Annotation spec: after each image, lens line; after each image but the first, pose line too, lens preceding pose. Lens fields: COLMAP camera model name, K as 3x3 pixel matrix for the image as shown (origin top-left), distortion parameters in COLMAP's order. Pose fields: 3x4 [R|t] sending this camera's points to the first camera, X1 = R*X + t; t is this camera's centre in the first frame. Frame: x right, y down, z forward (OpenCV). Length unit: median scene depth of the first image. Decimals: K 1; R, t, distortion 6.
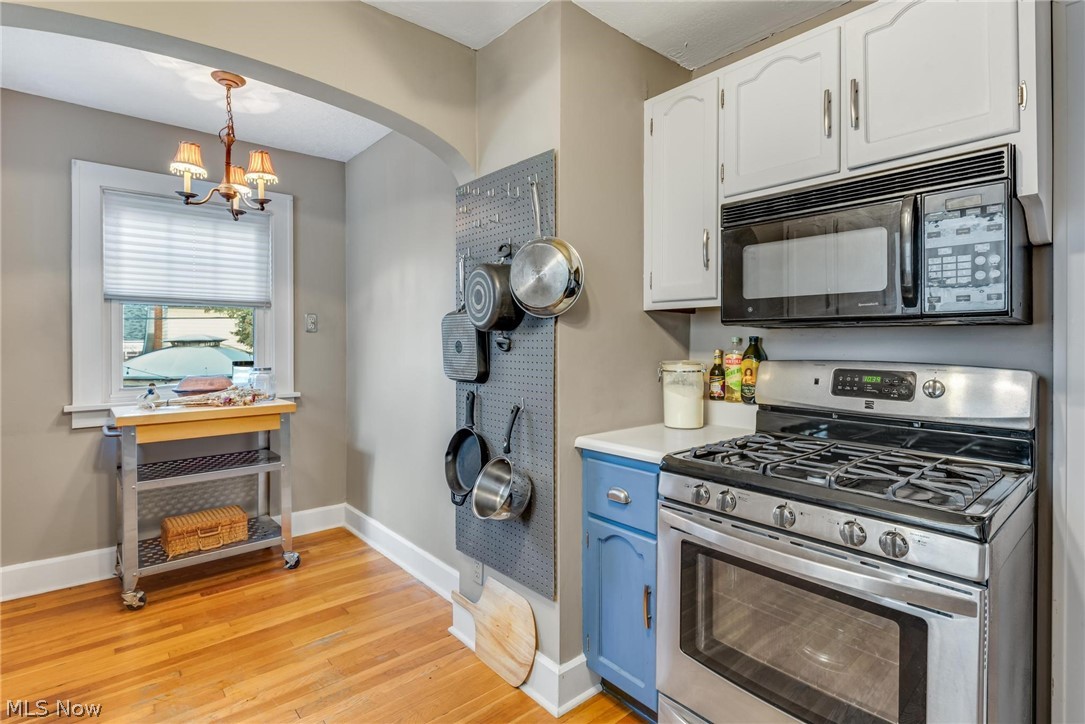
lens RADIAL K [[547.8, 0, 558.3], [0, 547.8, 341.6], [0, 0, 1]] dist [-0.001044, -0.001332]
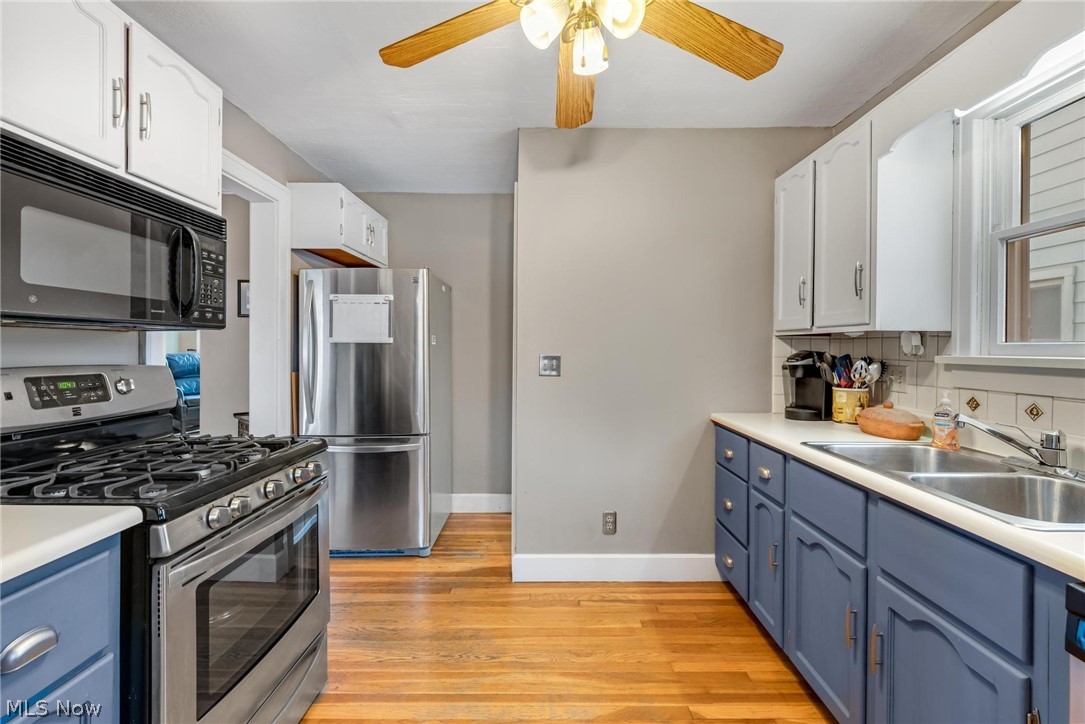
lens RADIAL K [[627.4, 0, 542.6], [0, 627.4, 352.9], [0, 0, 1]] dist [-0.006461, 0.004980]
pose [[-0.742914, -0.016654, 0.669180, -0.520003], [-0.010635, 0.999858, 0.013077, -0.005431], [-0.669302, 0.002599, -0.742986, 0.895939]]
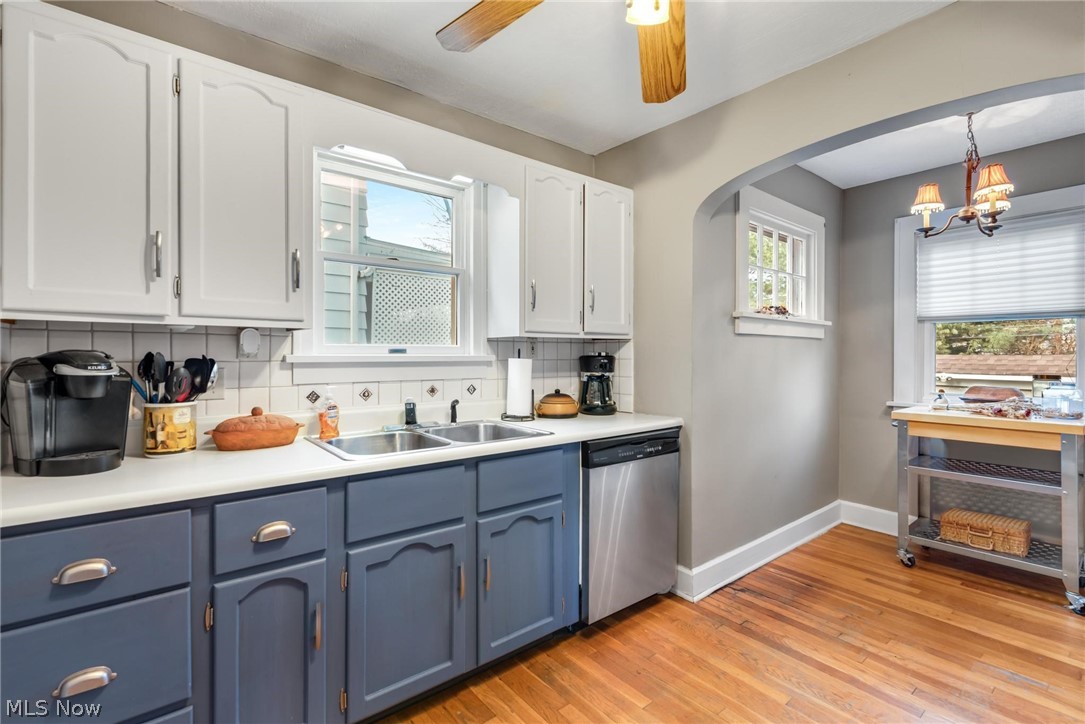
lens RADIAL K [[483.5, 0, 543.9], [0, 483.5, 356.8], [0, 0, 1]] dist [-0.000387, 0.000317]
pose [[-0.054431, 0.003794, -0.998510, 0.387156], [-0.002579, 0.999989, 0.003940, 0.004098], [0.998514, 0.002790, -0.054420, 0.221687]]
